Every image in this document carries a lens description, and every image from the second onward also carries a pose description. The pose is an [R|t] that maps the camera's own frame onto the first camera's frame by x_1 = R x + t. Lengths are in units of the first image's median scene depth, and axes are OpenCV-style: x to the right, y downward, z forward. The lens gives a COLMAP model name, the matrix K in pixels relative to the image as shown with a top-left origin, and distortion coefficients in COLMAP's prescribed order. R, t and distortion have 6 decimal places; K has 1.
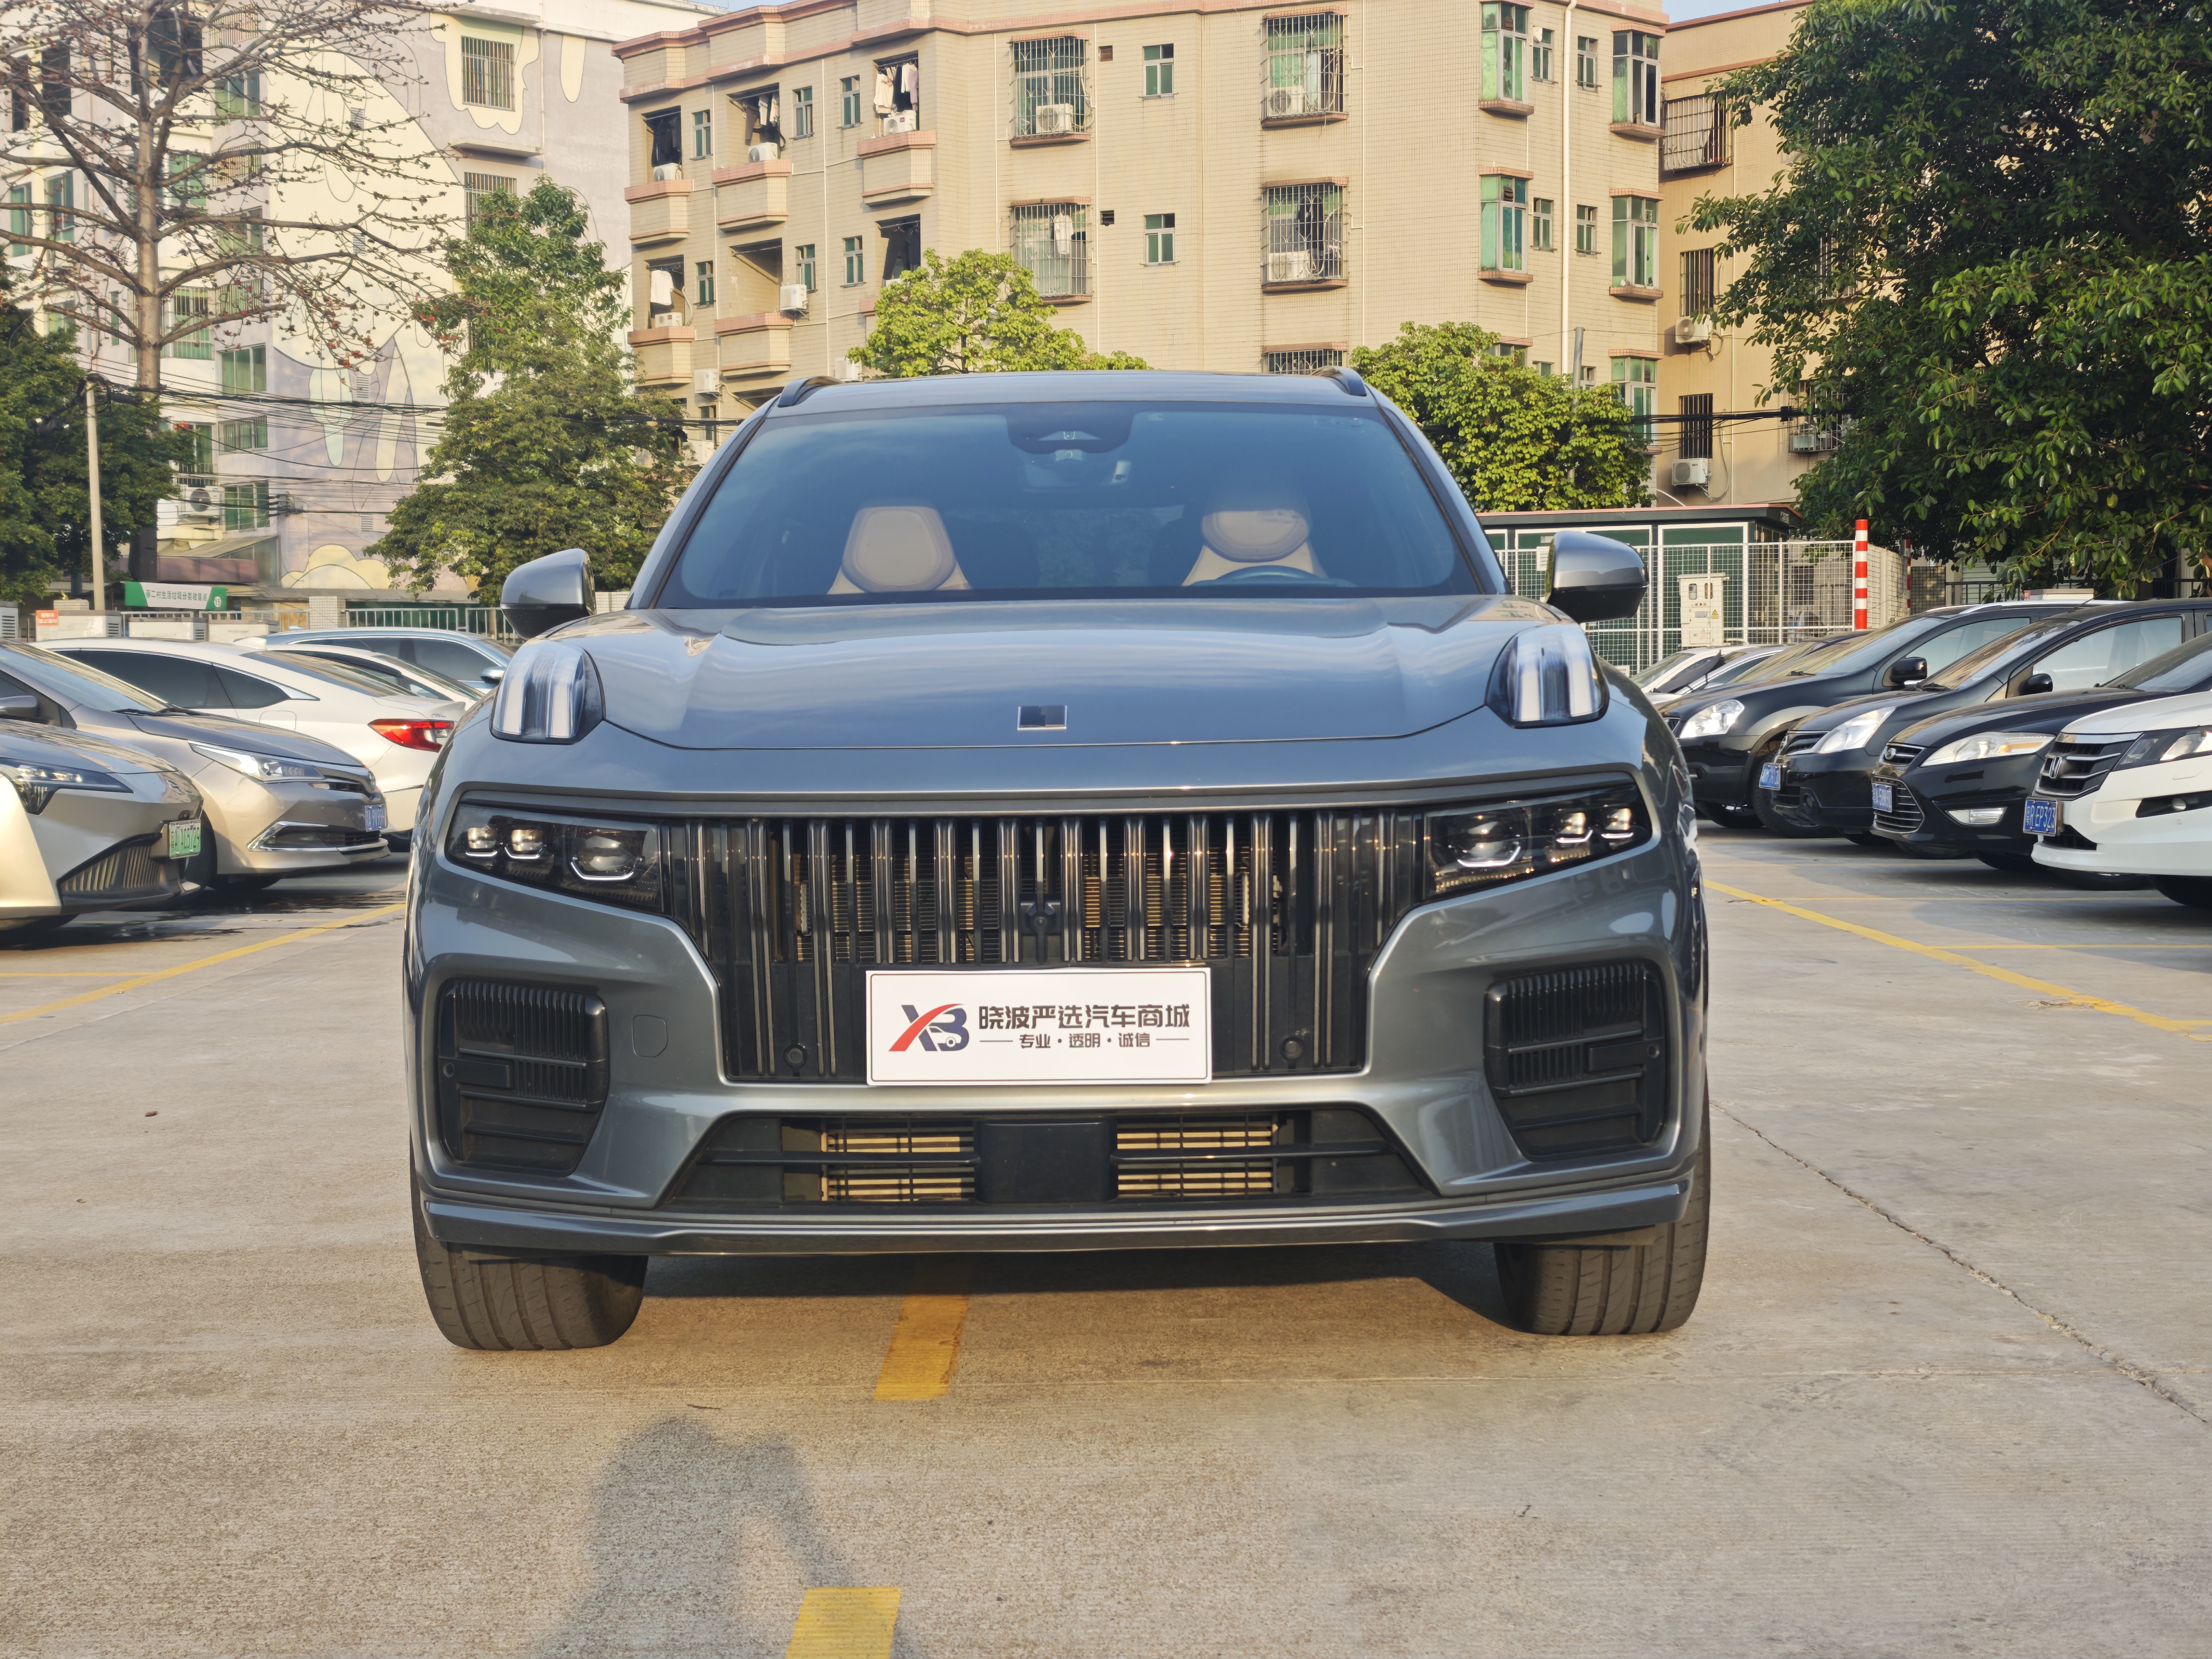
lens RADIAL K [[3041.7, 0, 1106.0], [0, 3041.7, 829.5], [0, 0, 1]] dist [0.188549, -0.656267]
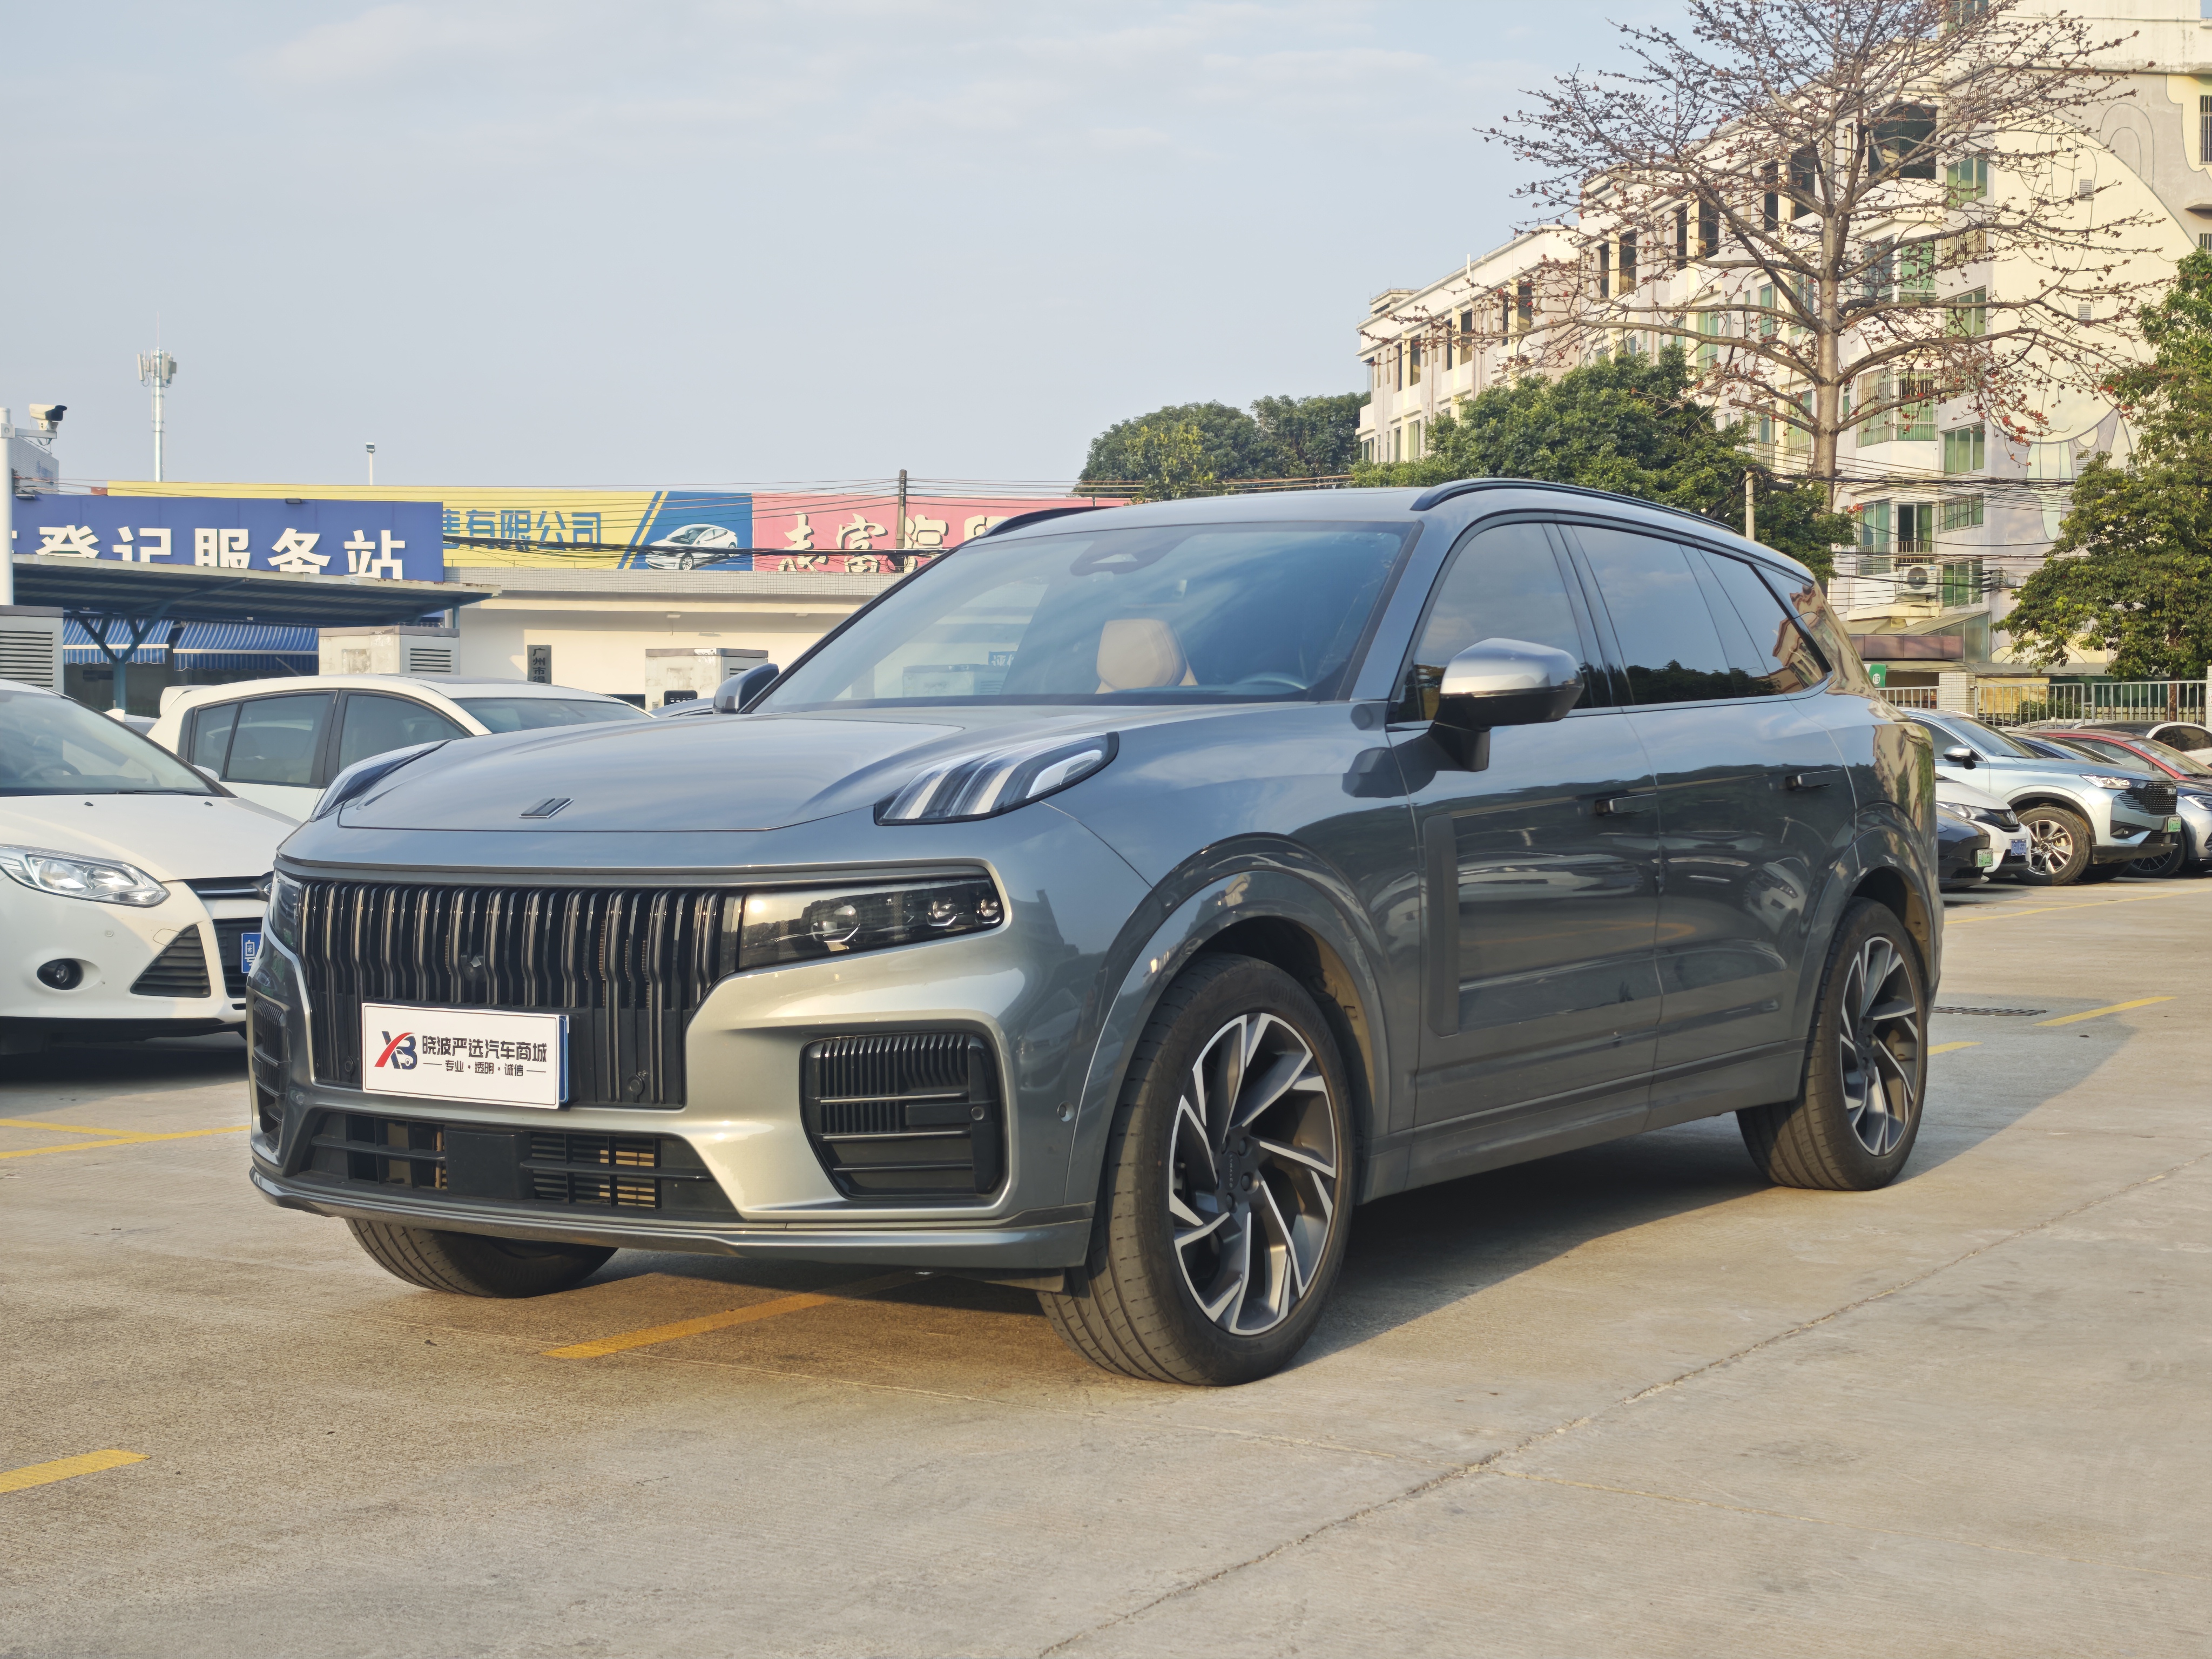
lens RADIAL K [[3041.7, 0, 1106.0], [0, 3041.7, 829.5], [0, 0, 1]] dist [0.188549, -0.656267]
pose [[0.834732, 0.022256, -0.550206, 0.092677], [-0.035222, 0.999295, -0.013015, -0.002181], [0.549528, 0.030243, 0.834928, 0.008948]]
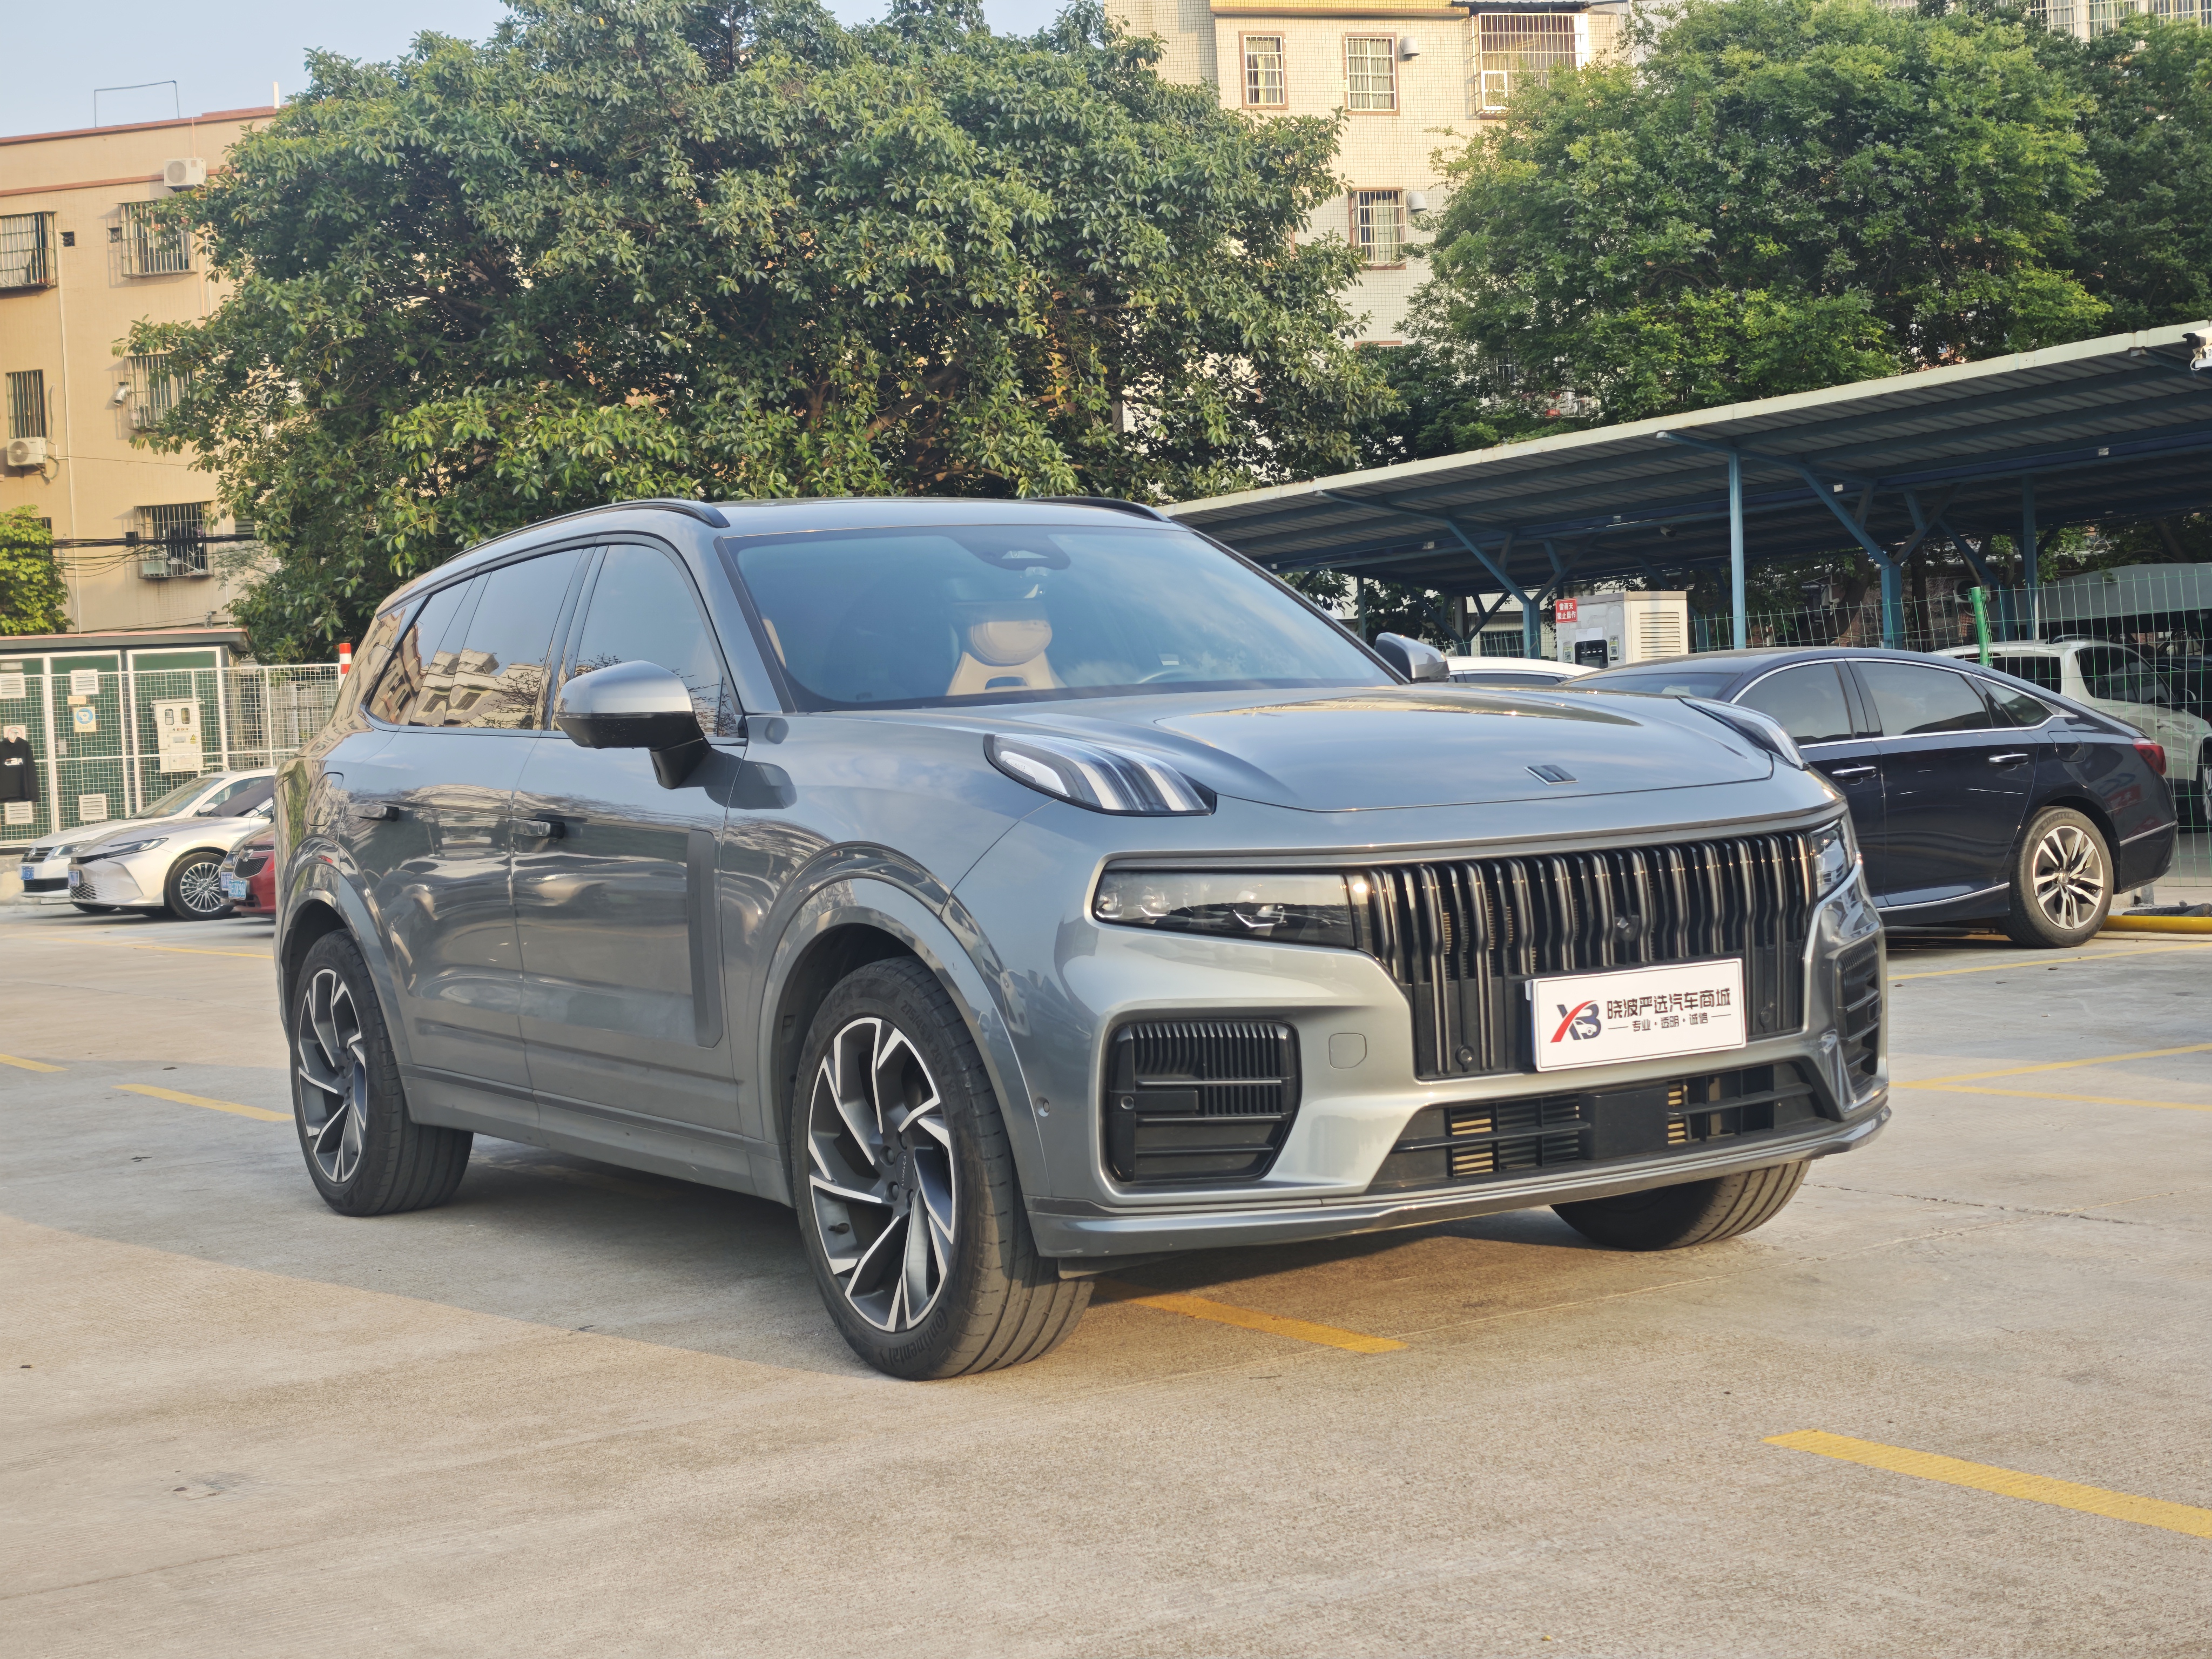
lens RADIAL K [[3041.7, 0, 1106.0], [0, 3041.7, 829.5], [0, 0, 1]] dist [0.188549, -0.656267]
pose [[0.841104, -0.045149, 0.538985, -0.092110], [0.067273, 0.997505, -0.021424, 0.000063], [-0.536673, 0.054279, 0.842043, 0.004667]]
